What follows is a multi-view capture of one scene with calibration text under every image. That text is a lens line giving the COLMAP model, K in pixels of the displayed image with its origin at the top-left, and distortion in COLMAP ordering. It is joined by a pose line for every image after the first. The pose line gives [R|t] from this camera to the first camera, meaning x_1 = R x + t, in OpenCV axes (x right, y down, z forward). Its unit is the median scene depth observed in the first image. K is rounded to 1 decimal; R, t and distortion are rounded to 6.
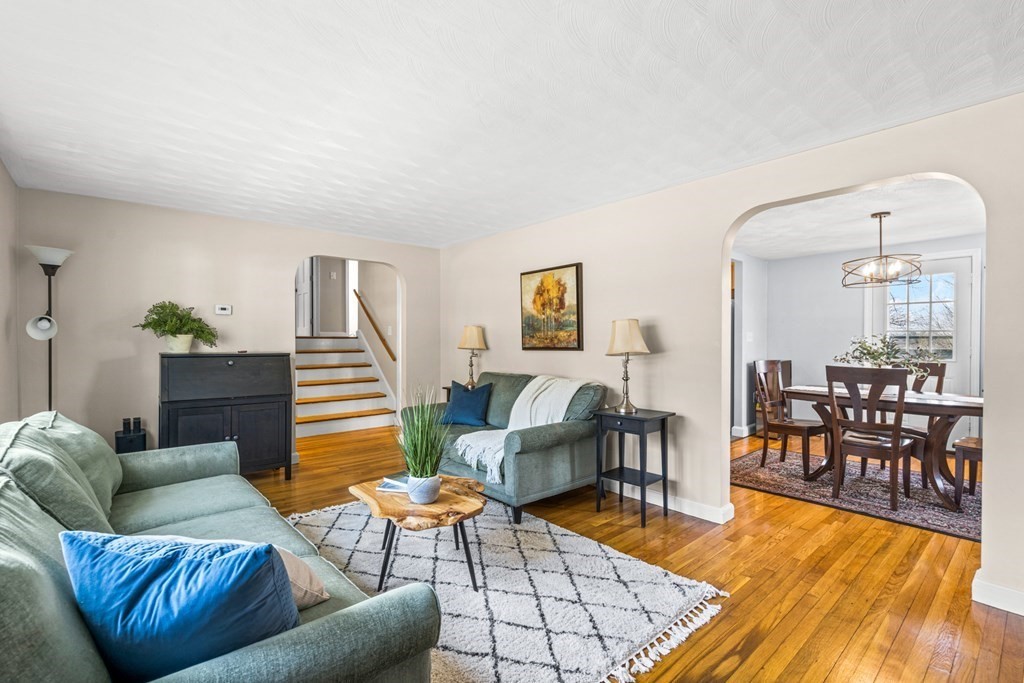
lens RADIAL K [[463.5, 0, 512.0], [0, 463.5, 341.5], [0, 0, 1]] dist [0.000670, 0.000473]
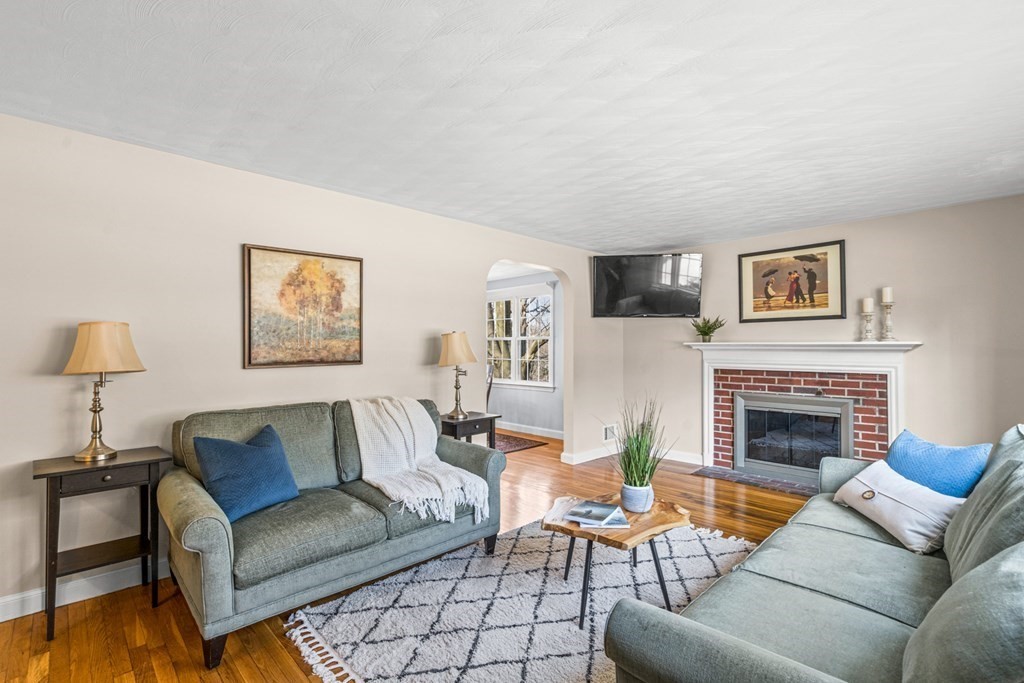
lens RADIAL K [[467.7, 0, 512.0], [0, 467.7, 341.5], [0, 0, 1]] dist [-0.002612, 0.000200]
pose [[-0.043563, 0.009356, 0.999007, -0.672273], [0.000418, 0.999956, -0.009347, -0.012389], [-0.999051, 0.000010, -0.043565, 0.731237]]
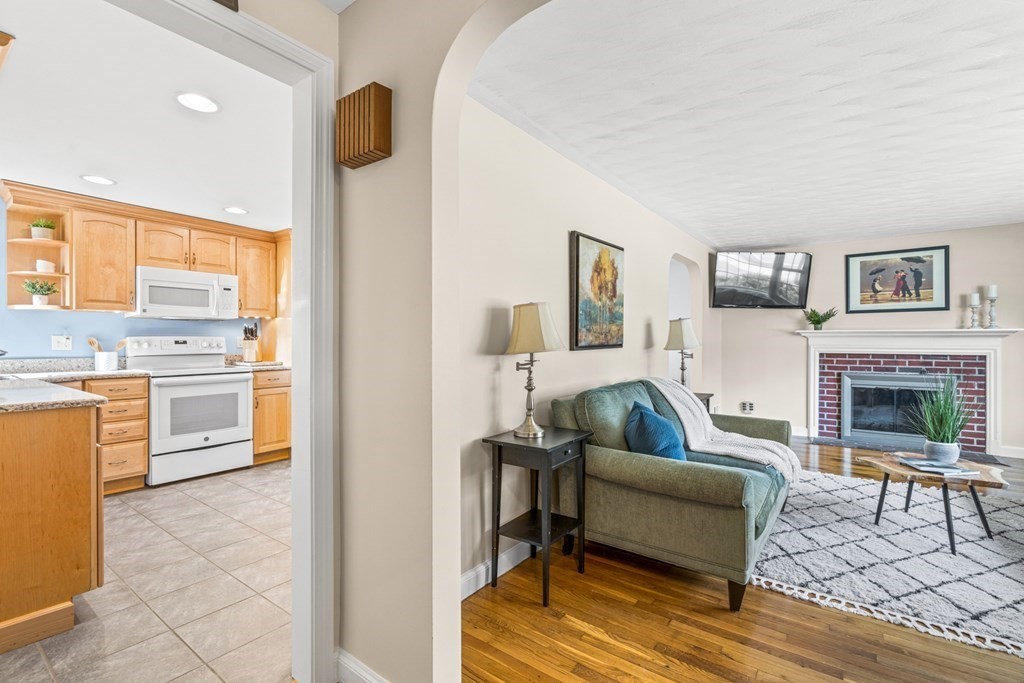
lens RADIAL K [[463.5, 0, 512.0], [0, 463.5, 341.5], [0, 0, 1]] dist [0.000670, 0.000473]
pose [[-0.214105, -0.005967, 0.976792, -0.645666], [0.000393, 0.999981, 0.006195, 0.002652], [-0.976811, 0.001710, -0.214099, 1.332758]]
